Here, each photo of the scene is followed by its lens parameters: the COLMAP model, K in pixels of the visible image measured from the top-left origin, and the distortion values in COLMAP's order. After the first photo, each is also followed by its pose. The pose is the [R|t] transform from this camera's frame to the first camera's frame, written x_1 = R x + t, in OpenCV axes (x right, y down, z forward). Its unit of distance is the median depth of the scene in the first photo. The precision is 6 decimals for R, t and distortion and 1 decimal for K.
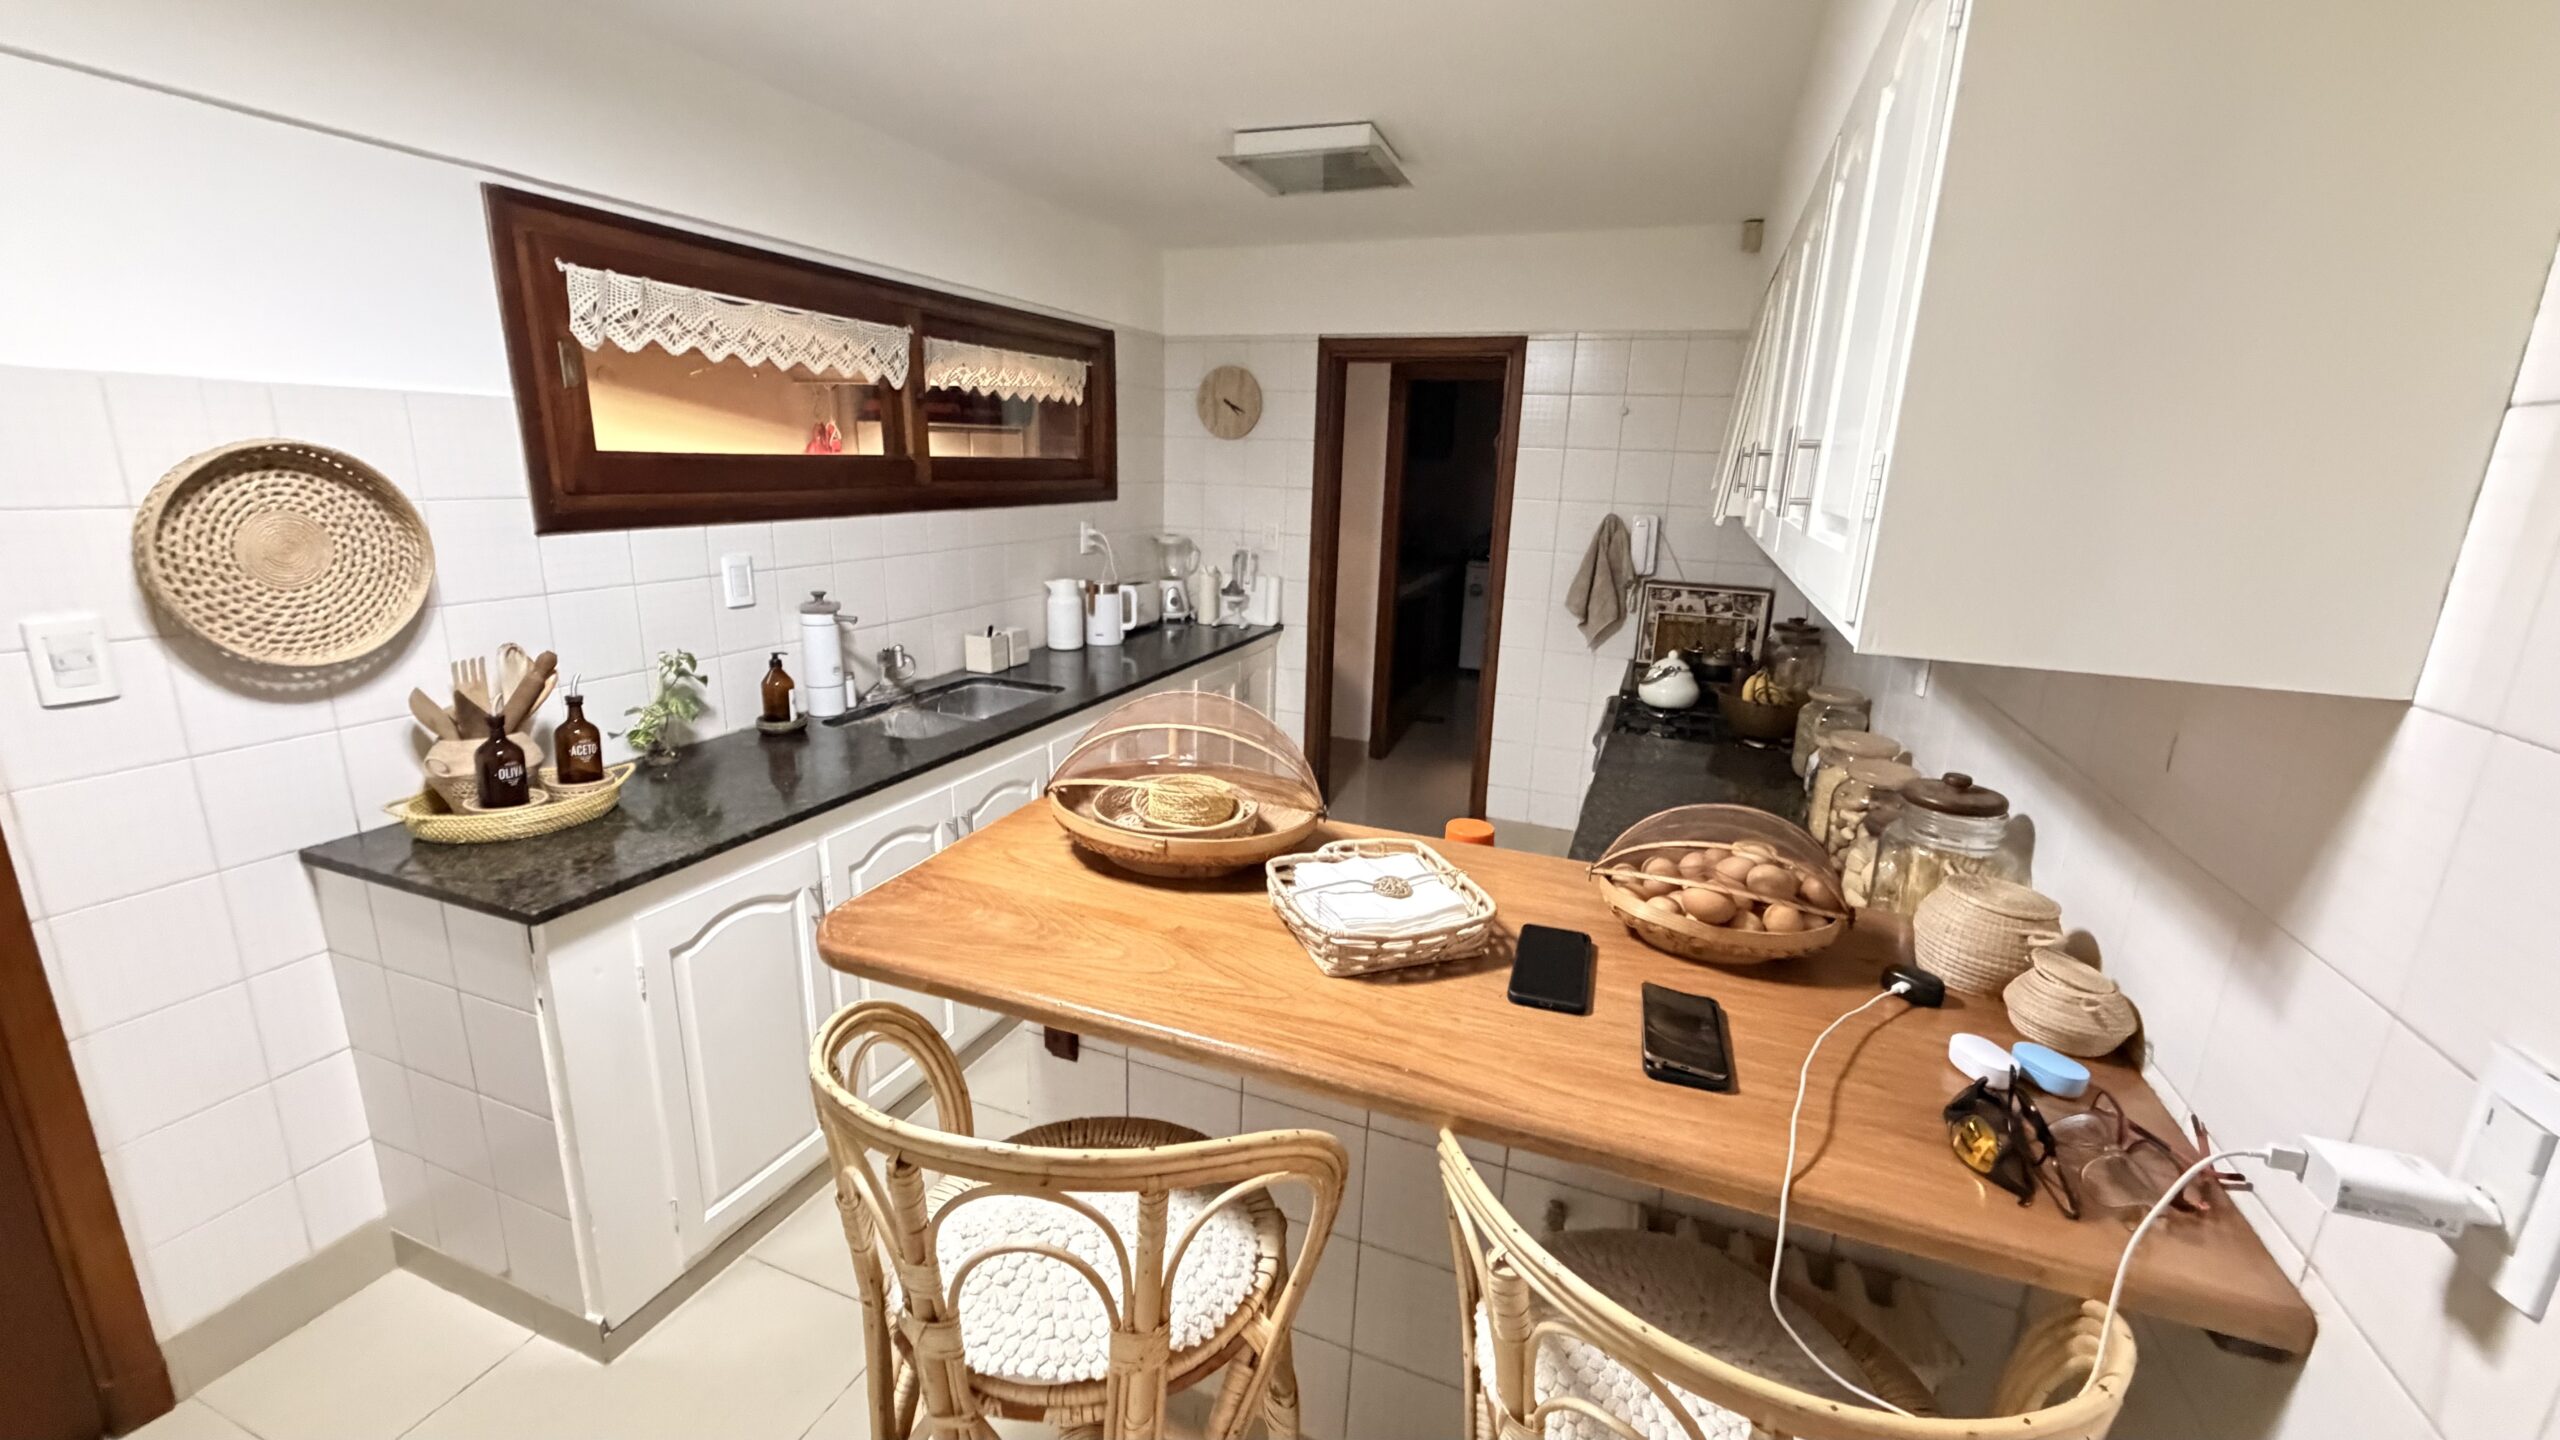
lens RADIAL K [[1016.7, 0, 1279.4], [0, 1016.7, 716.8], [0, 0, 1]] dist [-0.000512, 0.000278]
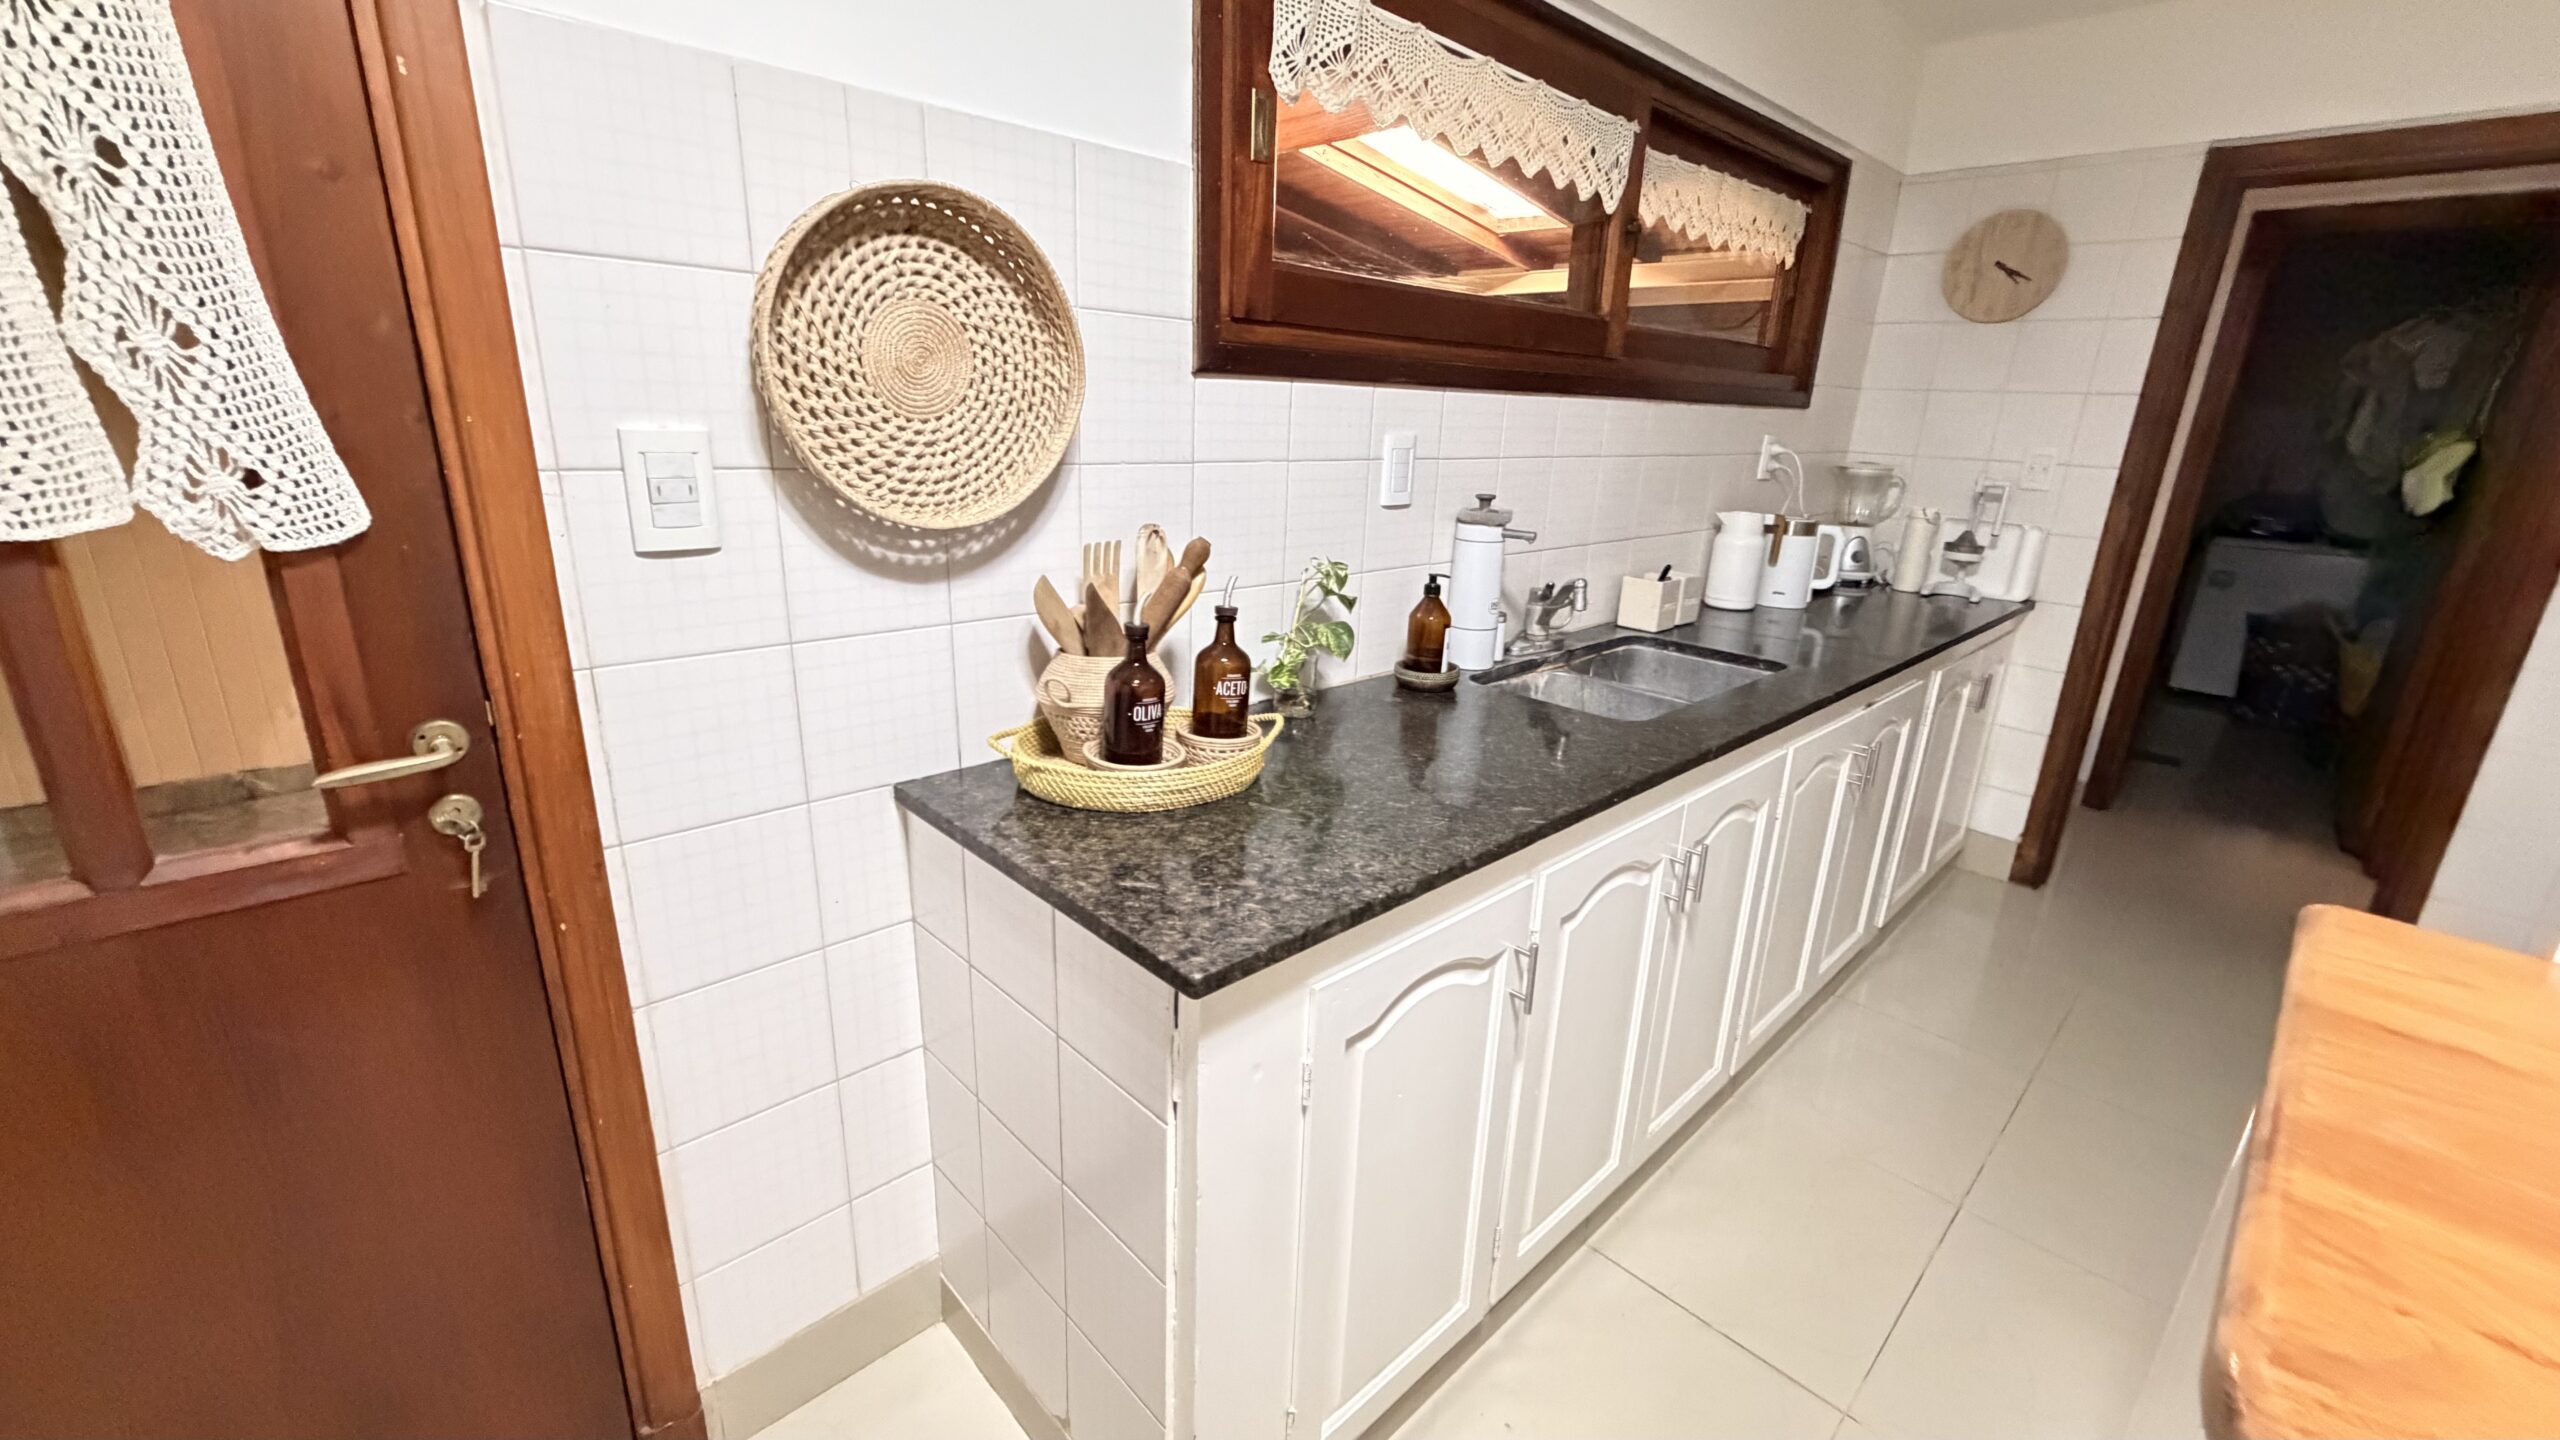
lens RADIAL K [[1016.7, 0, 1281.2], [0, 1016.7, 717.5], [0, 0, 1]] dist [-0.000512, 0.000278]
pose [[0.907695, 0.127882, -0.399671, -0.364161], [-0.113911, 0.991760, 0.058627, 0.007805], [0.403875, -0.007688, 0.914782, 0.379328]]
